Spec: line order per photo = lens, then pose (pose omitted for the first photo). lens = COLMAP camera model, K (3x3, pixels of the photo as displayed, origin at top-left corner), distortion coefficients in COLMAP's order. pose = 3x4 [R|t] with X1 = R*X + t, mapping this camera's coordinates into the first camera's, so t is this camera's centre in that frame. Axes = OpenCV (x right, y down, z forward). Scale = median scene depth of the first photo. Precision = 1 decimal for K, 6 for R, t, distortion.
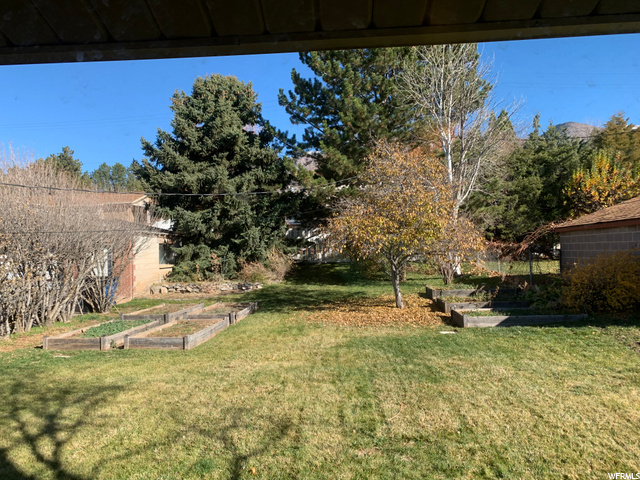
lens RADIAL K [[491.0, 0, 320.4], [0, 491.0, 239.6], [0, 0, 1]] dist [0.032447, -0.047879]
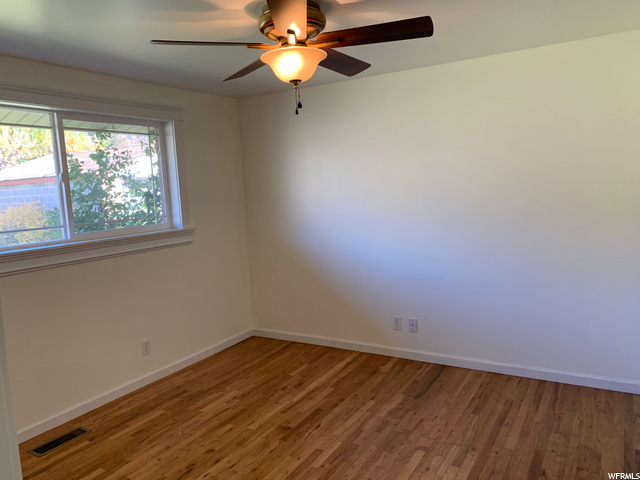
lens RADIAL K [[491.0, 0, 320.3], [0, 491.0, 239.7], [0, 0, 1]] dist [0.032447, -0.047879]
pose [[0.466294, -0.097784, 0.879209, -0.105849], [0.018034, 0.994716, 0.101066, 0.001045], [-0.884446, -0.031271, 0.465594, -0.168812]]
